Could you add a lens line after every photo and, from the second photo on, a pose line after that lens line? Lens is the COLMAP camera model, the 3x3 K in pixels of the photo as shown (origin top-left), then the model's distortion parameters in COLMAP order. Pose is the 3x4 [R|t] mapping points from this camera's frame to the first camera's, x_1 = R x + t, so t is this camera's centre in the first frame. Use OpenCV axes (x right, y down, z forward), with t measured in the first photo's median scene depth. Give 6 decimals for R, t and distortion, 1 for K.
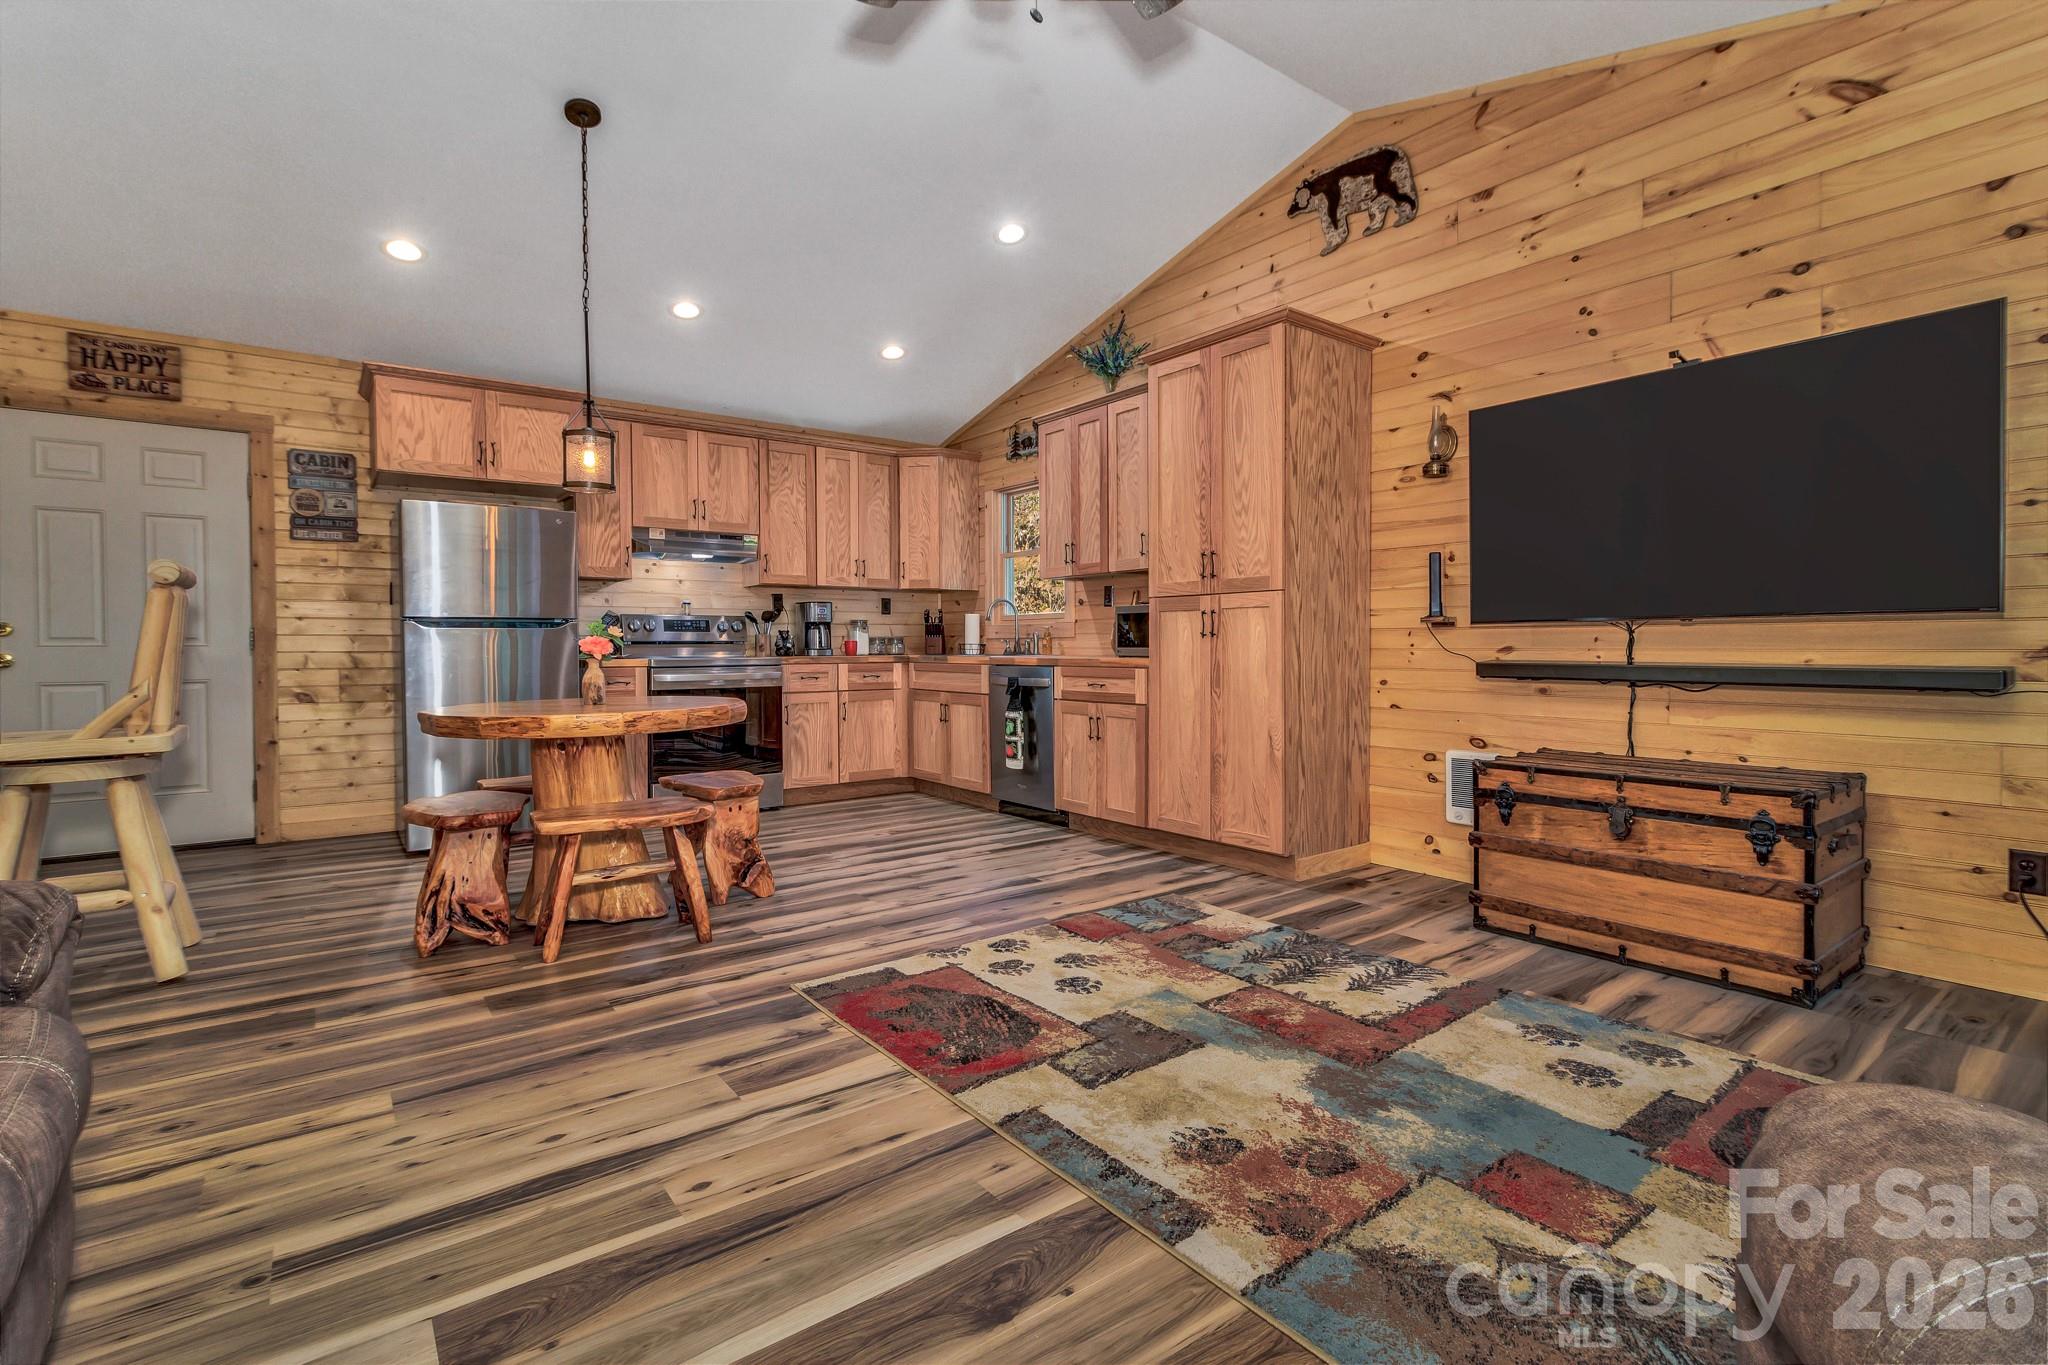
lens RADIAL K [[942.5, 0, 1024.1], [0, 942.5, 659.7], [0, 0, 1]] dist [0.001933, 0.001080]
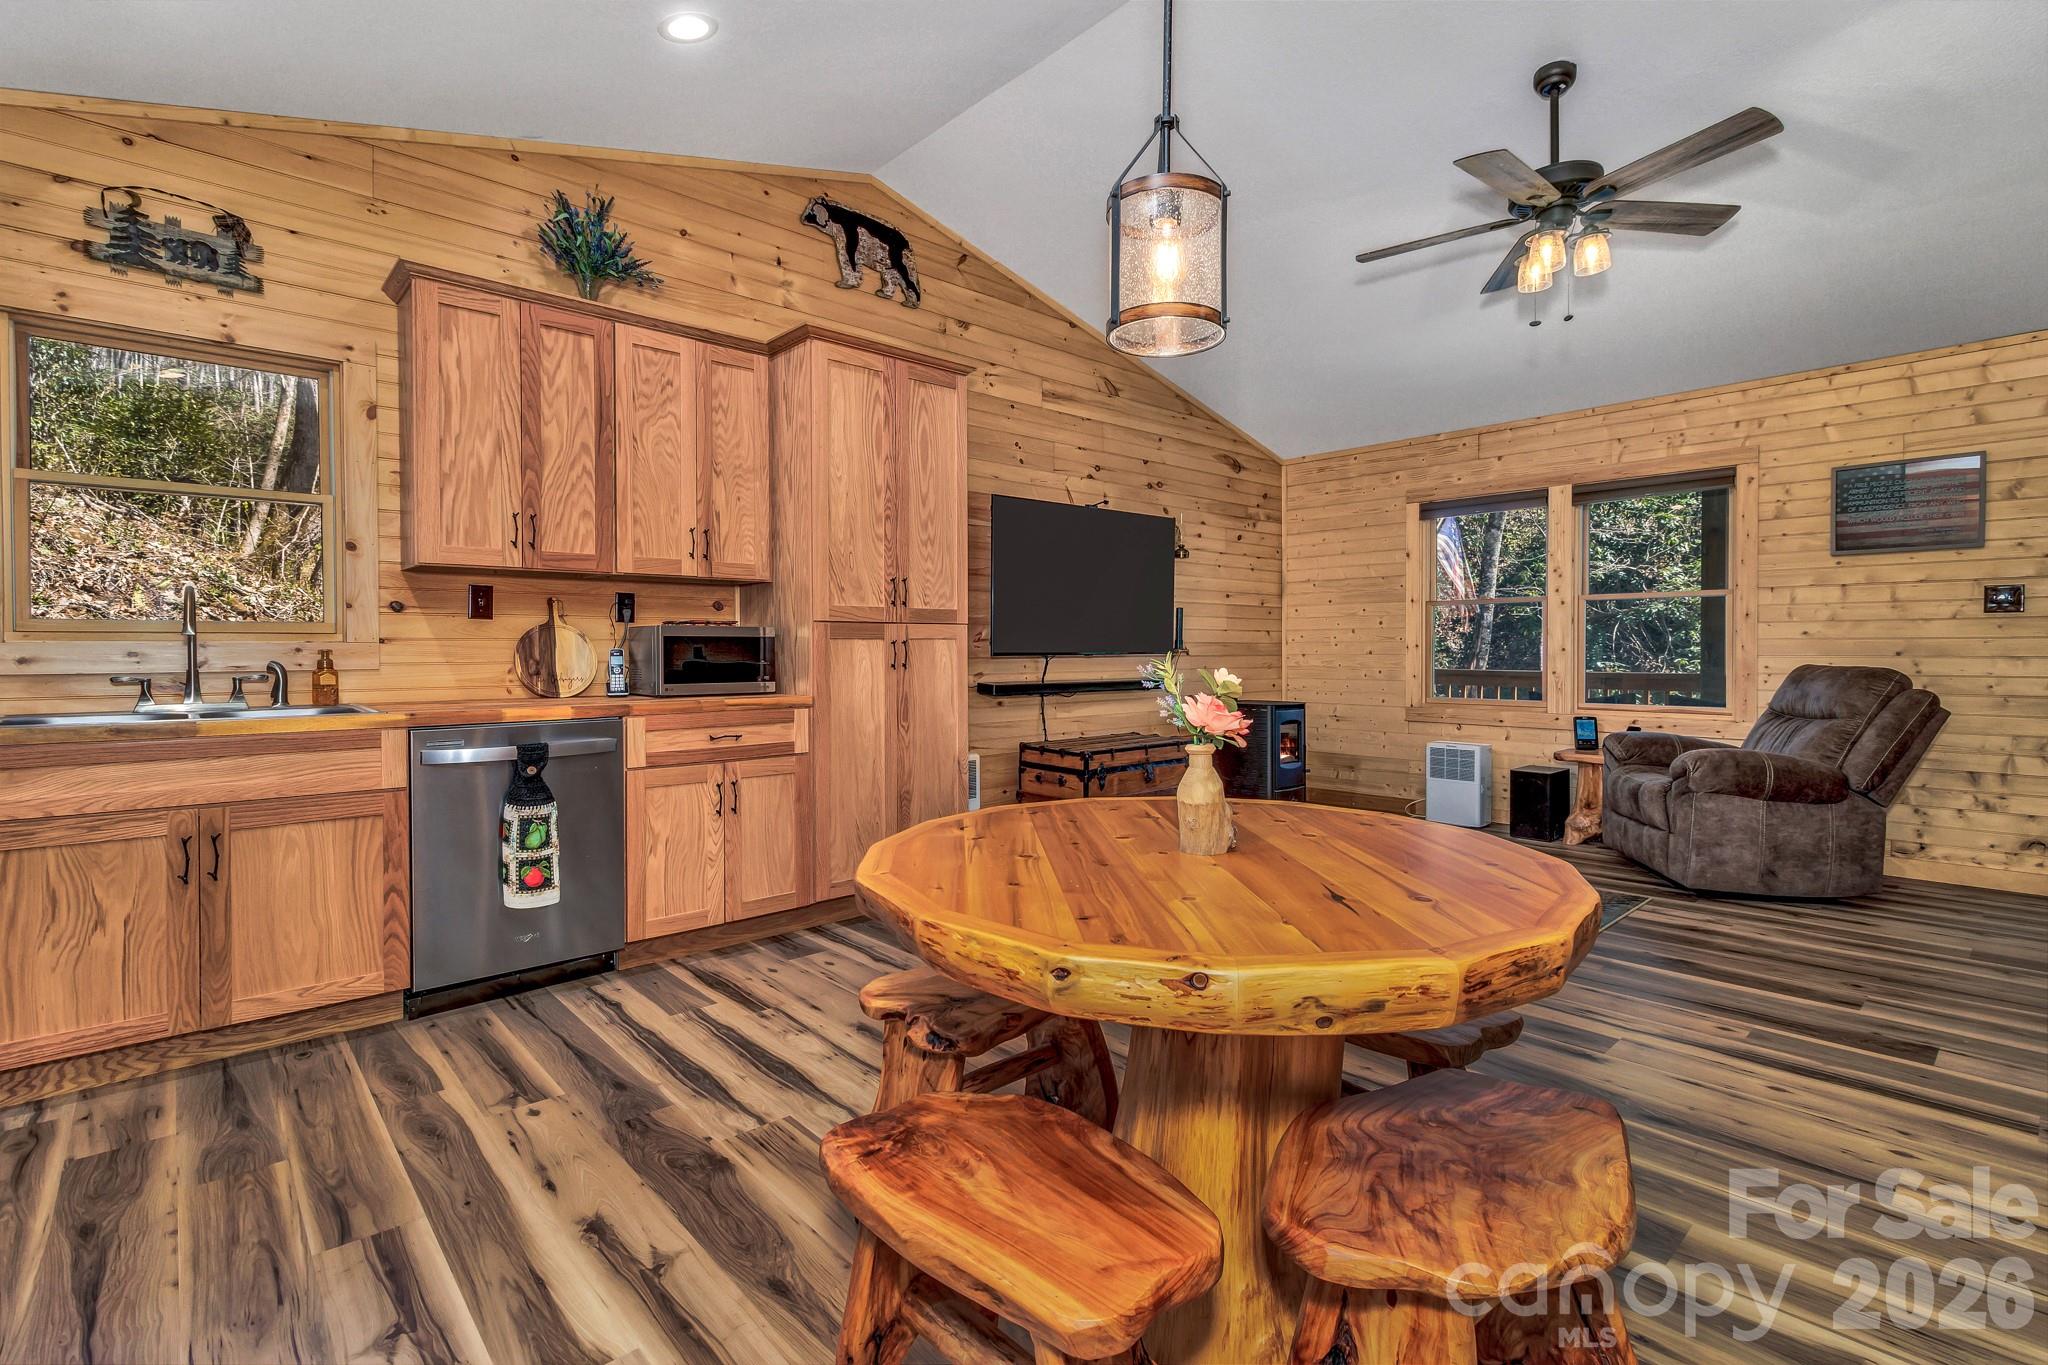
lens RADIAL K [[942.5, 0, 1028.7], [0, 942.5, 660.8], [0, 0, 1]] dist [0.001933, 0.001080]
pose [[-0.092291, -0.008103, 0.995699, -0.874499], [0.018974, 0.999771, 0.009895, -0.044690], [-0.995551, 0.019805, -0.092116, 1.113488]]
